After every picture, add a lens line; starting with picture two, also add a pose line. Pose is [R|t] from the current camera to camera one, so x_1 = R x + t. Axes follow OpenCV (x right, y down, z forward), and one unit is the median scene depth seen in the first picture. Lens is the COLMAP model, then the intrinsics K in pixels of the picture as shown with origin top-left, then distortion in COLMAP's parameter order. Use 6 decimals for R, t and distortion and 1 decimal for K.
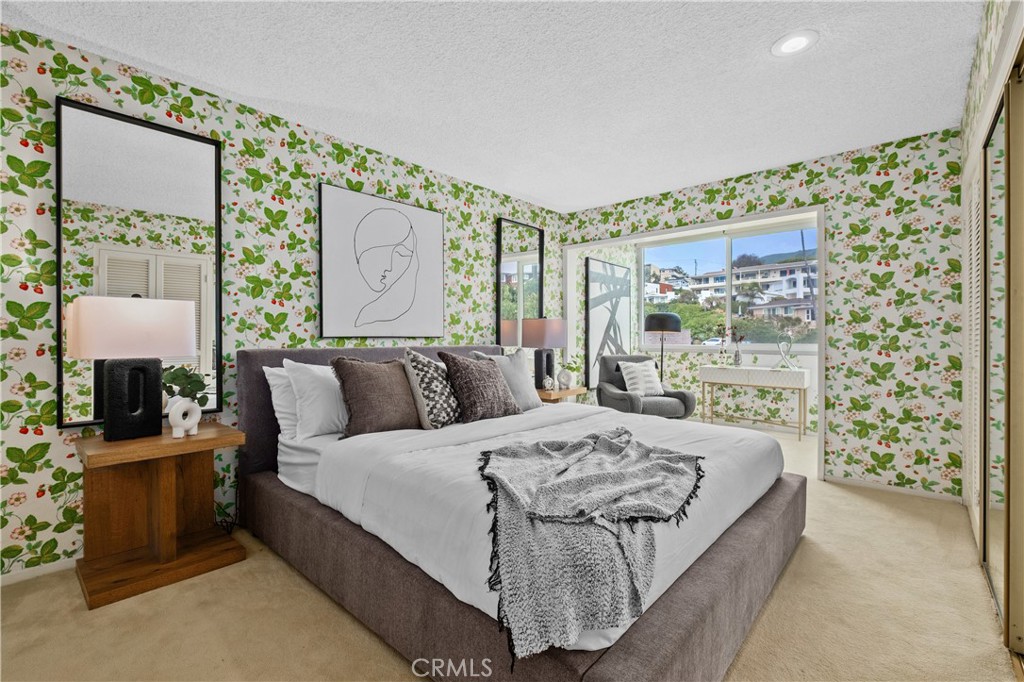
lens RADIAL K [[449.9, 0, 512.1], [0, 449.9, 336.3], [0, 0, 1]] dist [0.000852, 0.000063]
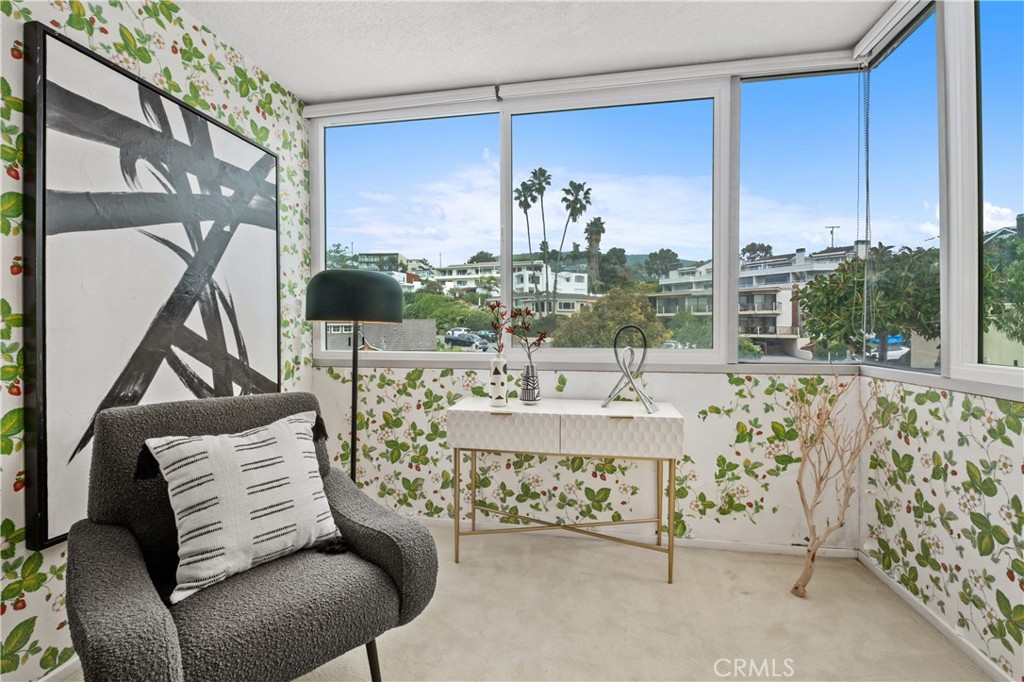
lens RADIAL K [[449.9, 0, 512.1], [0, 449.9, 336.3], [0, 0, 1]] dist [0.000852, 0.000063]
pose [[0.855549, -0.014073, 0.517530, 0.249873], [0.002208, 0.999721, 0.023535, -0.005943], [-0.517717, -0.018992, 0.855341, 0.604588]]
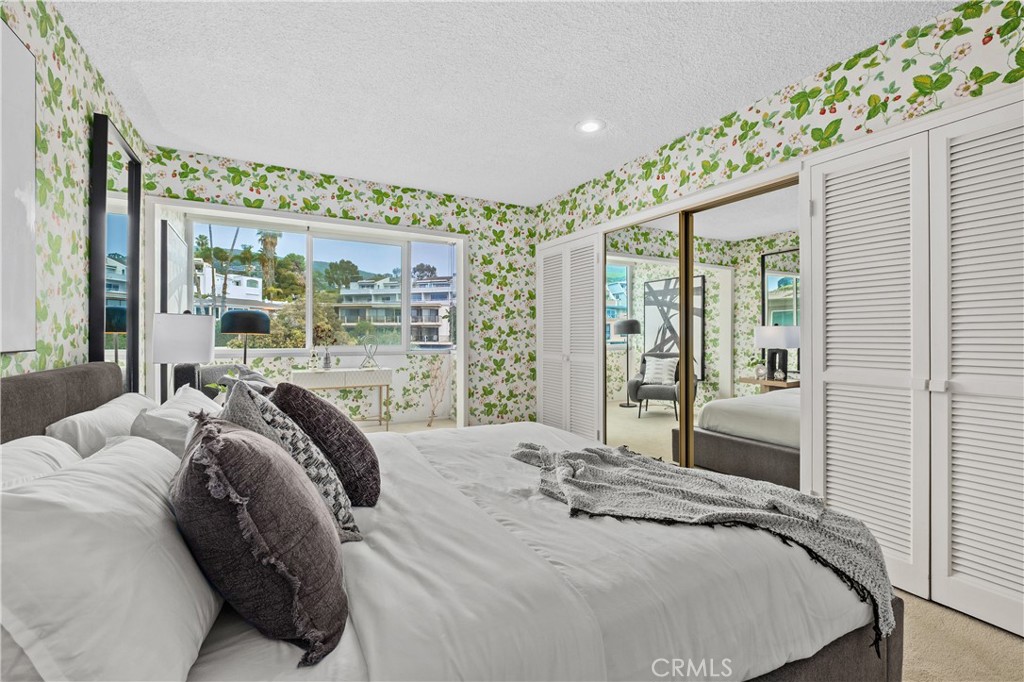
lens RADIAL K [[440.3, 0, 509.3], [0, 440.3, 333.5], [0, 0, 1]] dist [0.024917, -0.000036]
pose [[0.334127, 0.002784, 0.942524, -0.255500], [-0.002828, 0.999994, -0.001952, -0.009825], [-0.942524, -0.002013, 0.334133, 0.285991]]
